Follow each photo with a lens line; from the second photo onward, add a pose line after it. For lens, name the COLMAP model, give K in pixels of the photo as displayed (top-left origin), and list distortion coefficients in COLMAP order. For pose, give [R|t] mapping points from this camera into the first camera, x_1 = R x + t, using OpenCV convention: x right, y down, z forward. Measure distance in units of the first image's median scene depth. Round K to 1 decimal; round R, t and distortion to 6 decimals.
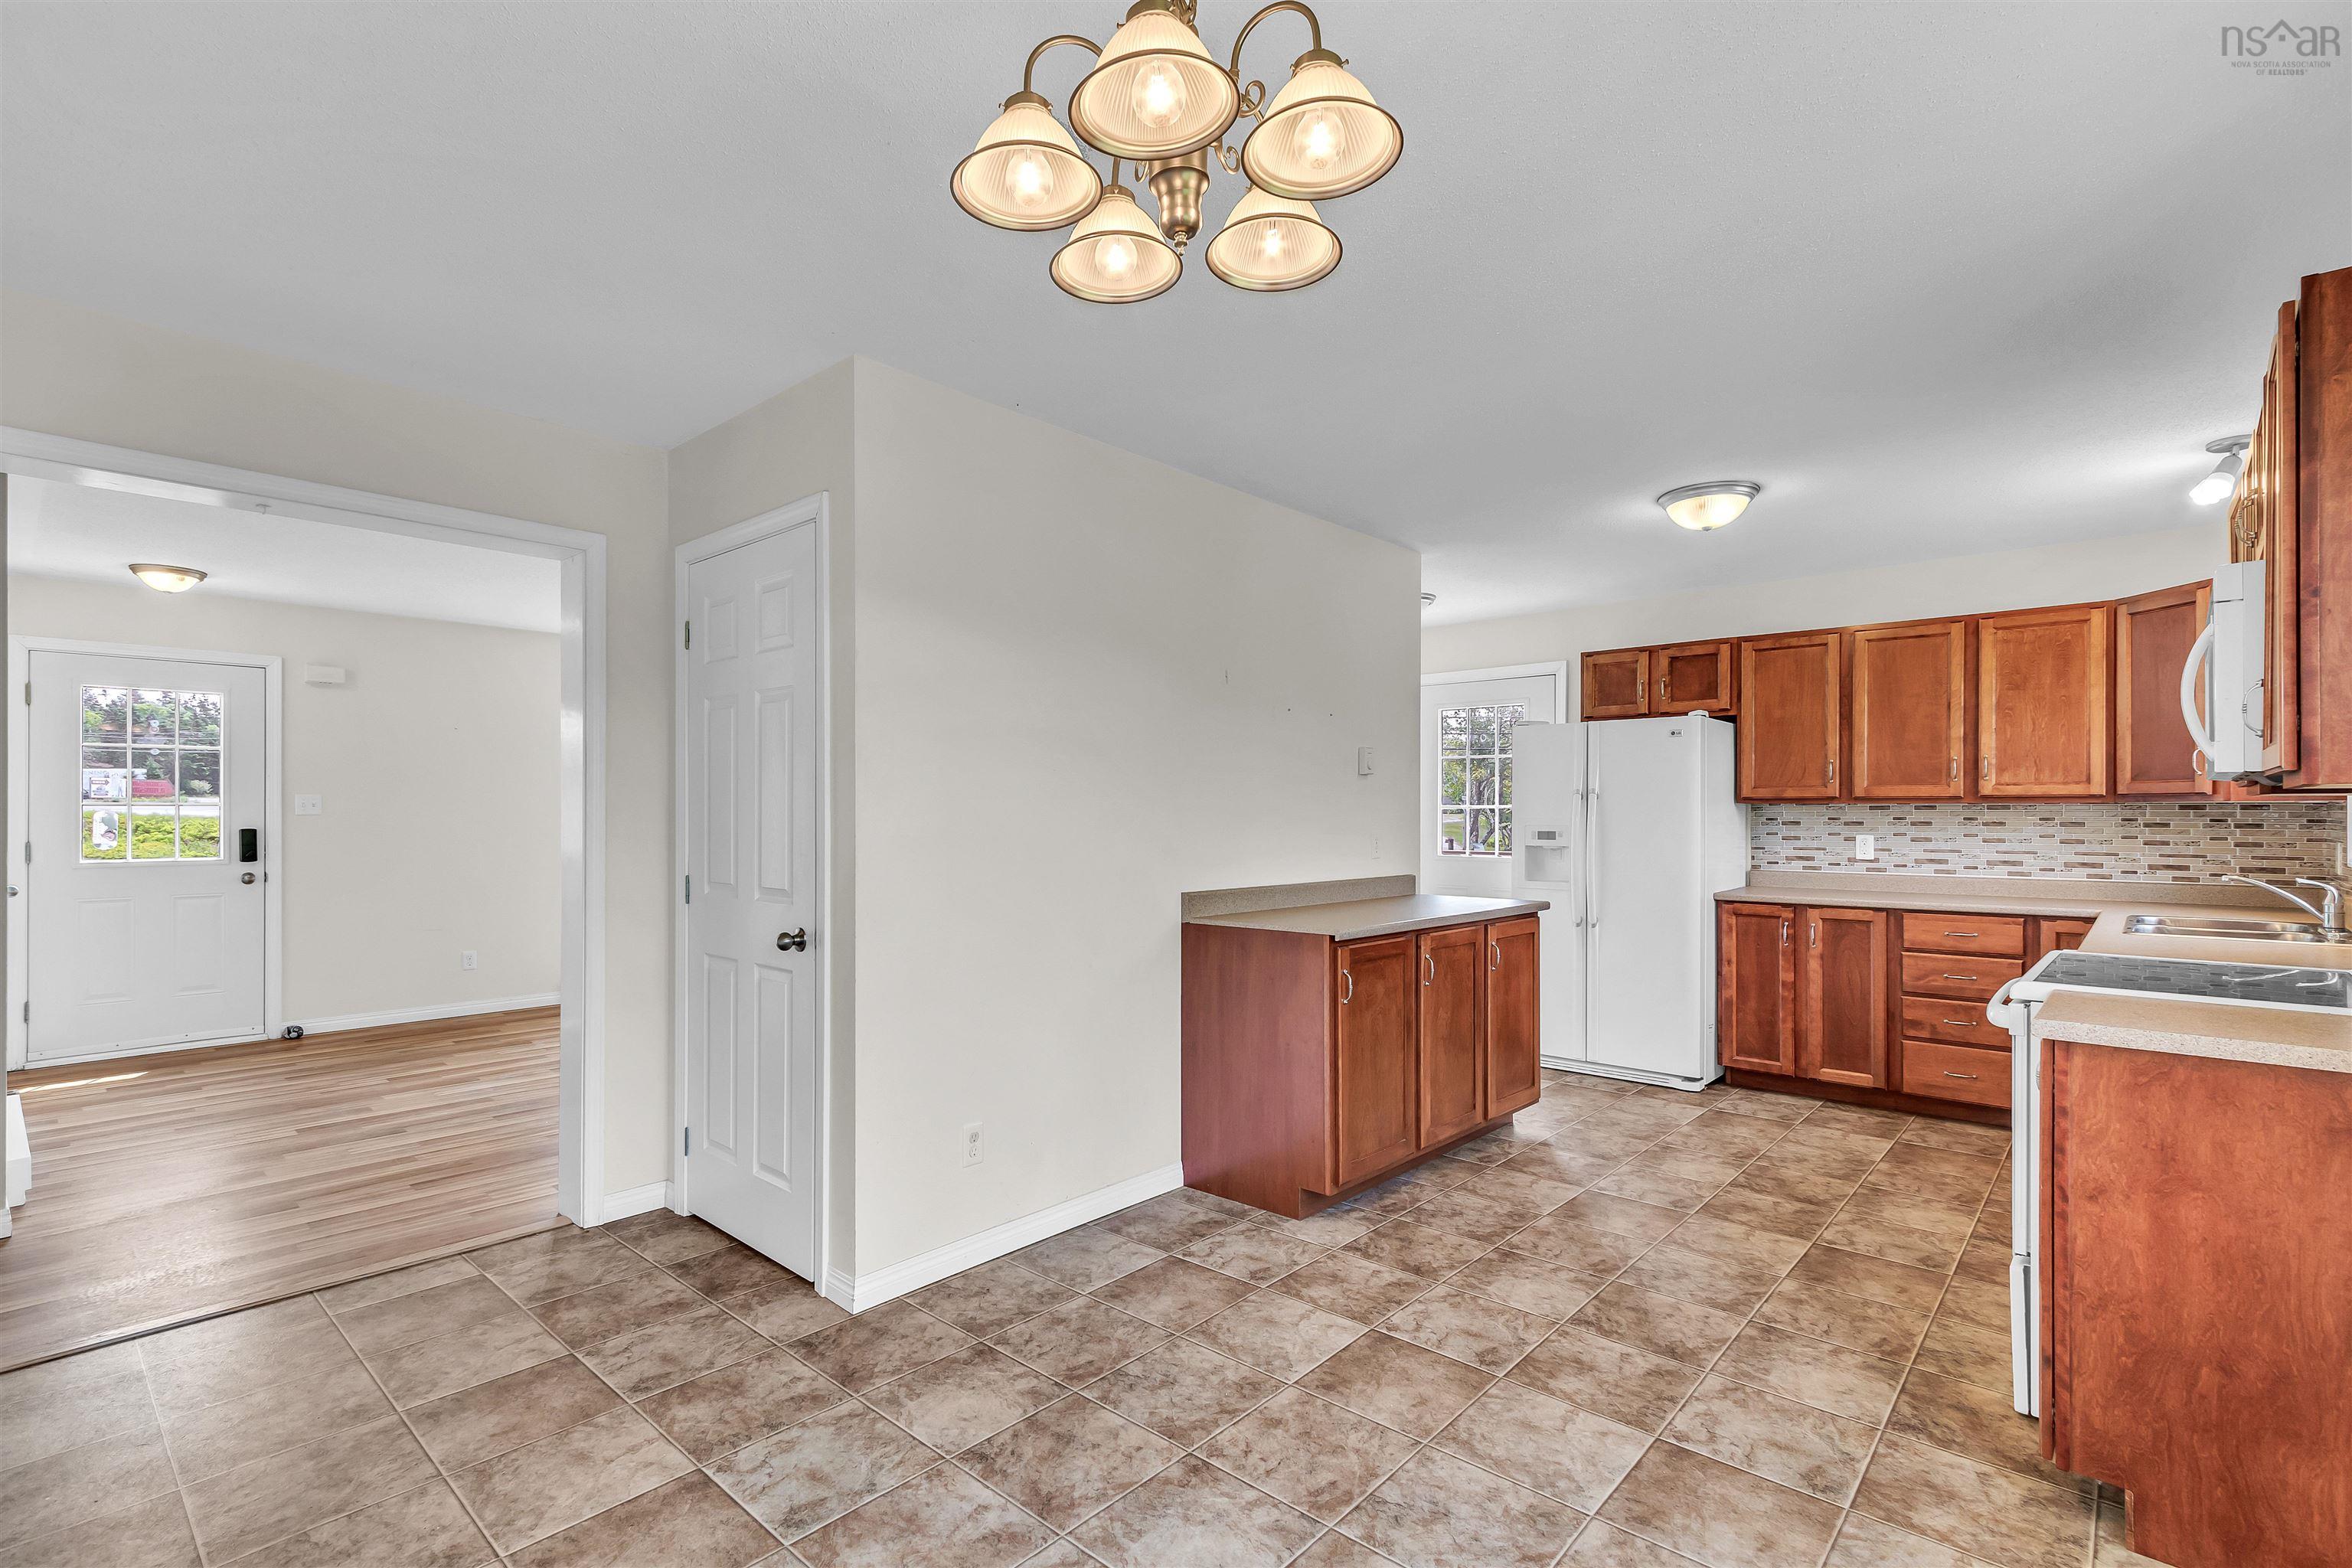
lens RADIAL K [[1077.3, 0, 1153.0], [0, 1077.3, 808.7], [0, 0, 1]] dist [0.009065, -0.003195]
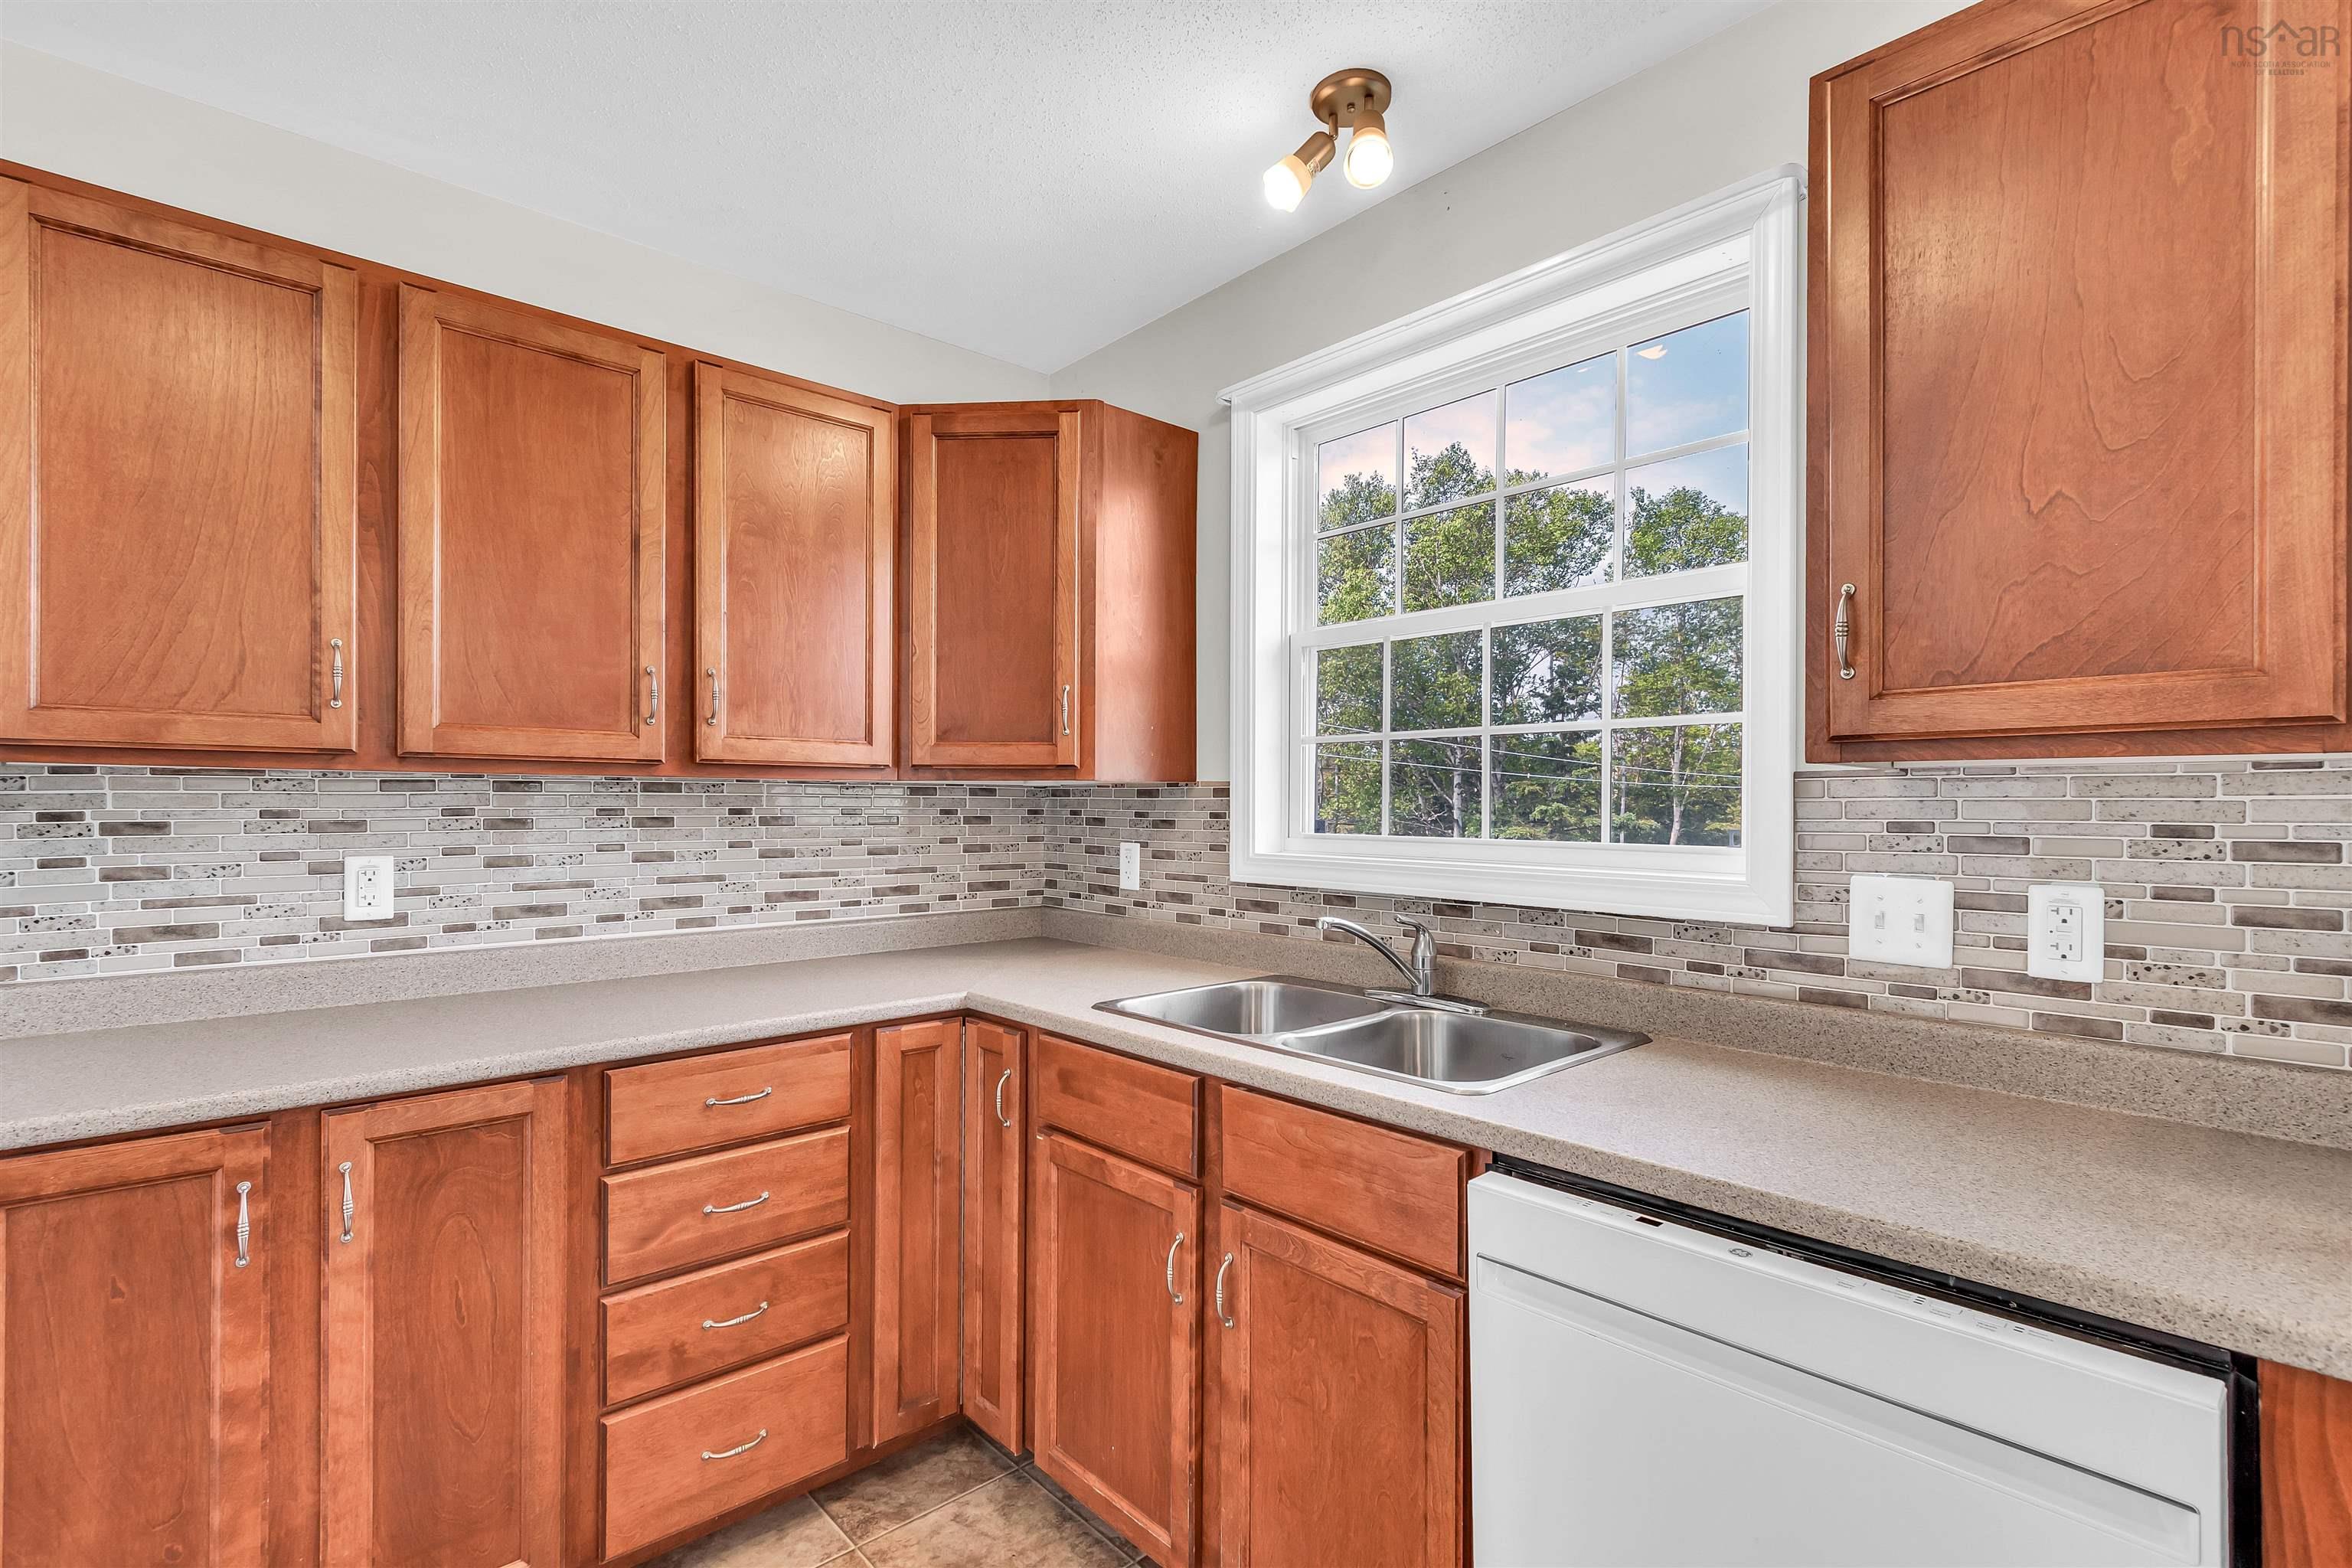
lens RADIAL K [[1077.3, 0, 1151.8], [0, 1077.3, 805.8], [0, 0, 1]] dist [0.009065, -0.003195]
pose [[0.101982, -0.002574, 0.994783, 0.375966], [-0.006423, 0.999974, 0.003246, 0.004483], [-0.994766, -0.006721, 0.101963, 0.841629]]
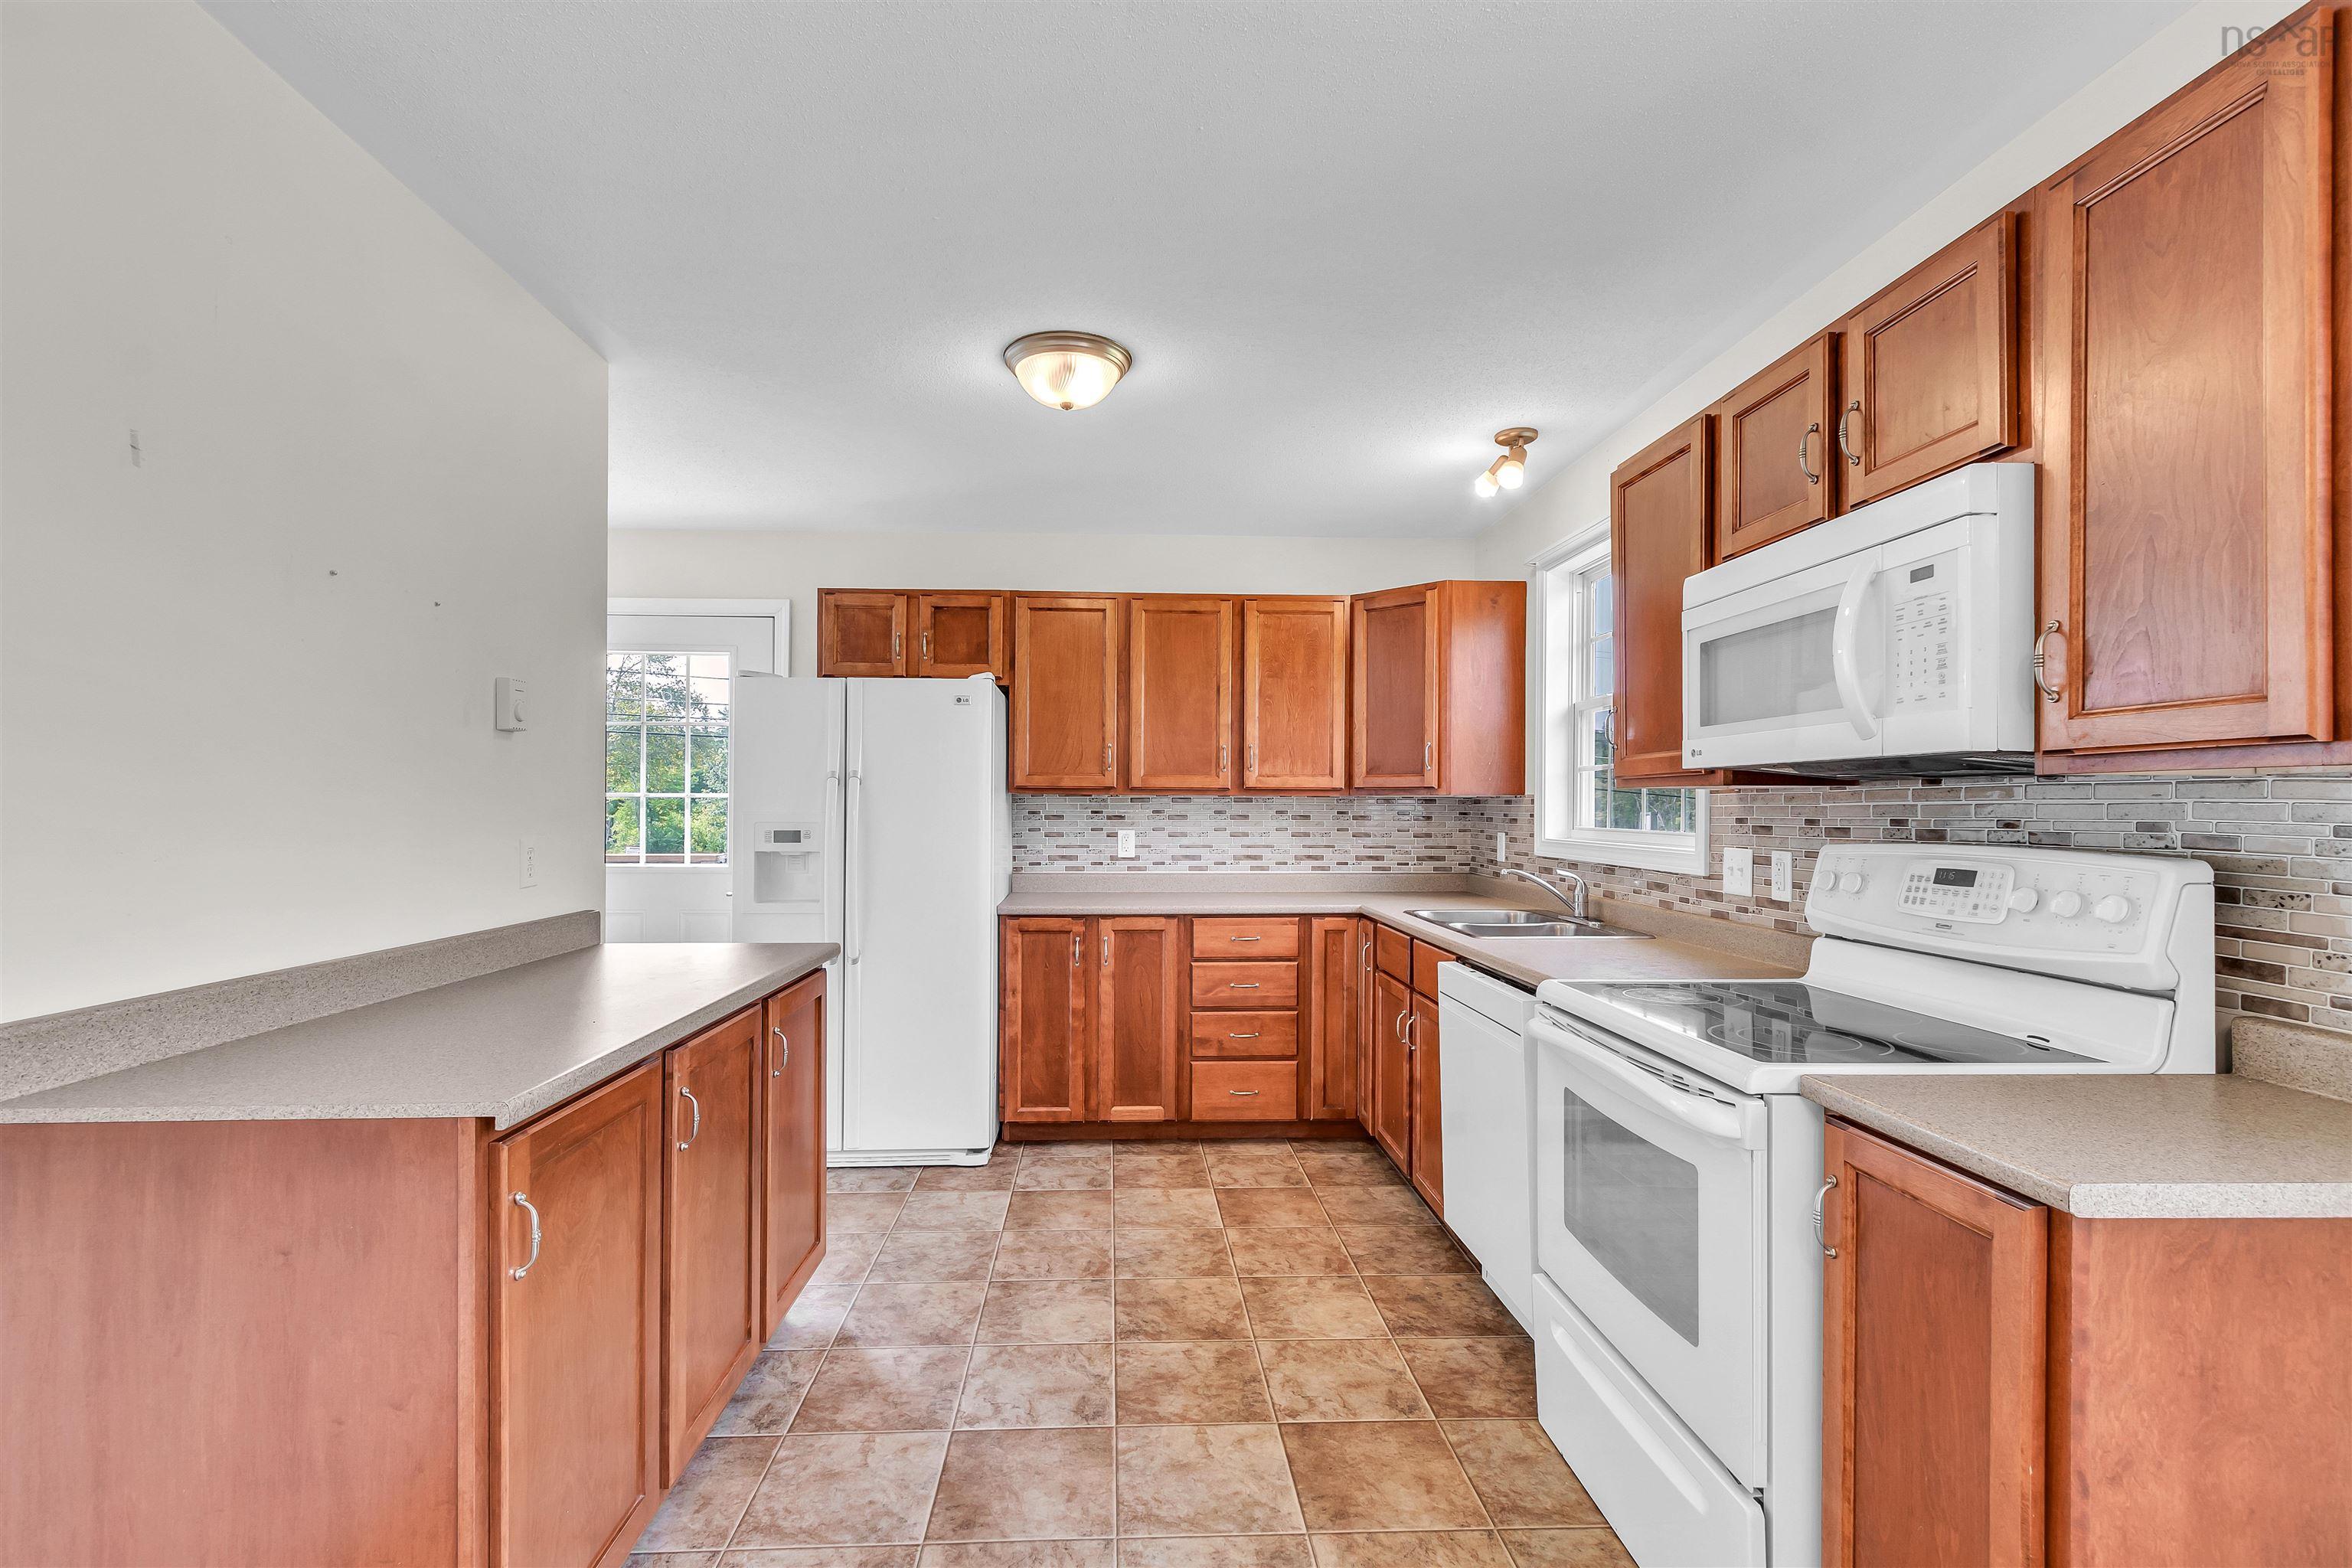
lens RADIAL K [[1077.3, 0, 1149.3], [0, 1077.3, 804.0], [0, 0, 1]] dist [0.009065, -0.003195]
pose [[0.707291, 0.004433, 0.706908, 0.046905], [-0.006152, 0.999981, -0.000116, 0.003267], [-0.706895, -0.004267, 0.707305, 0.432649]]
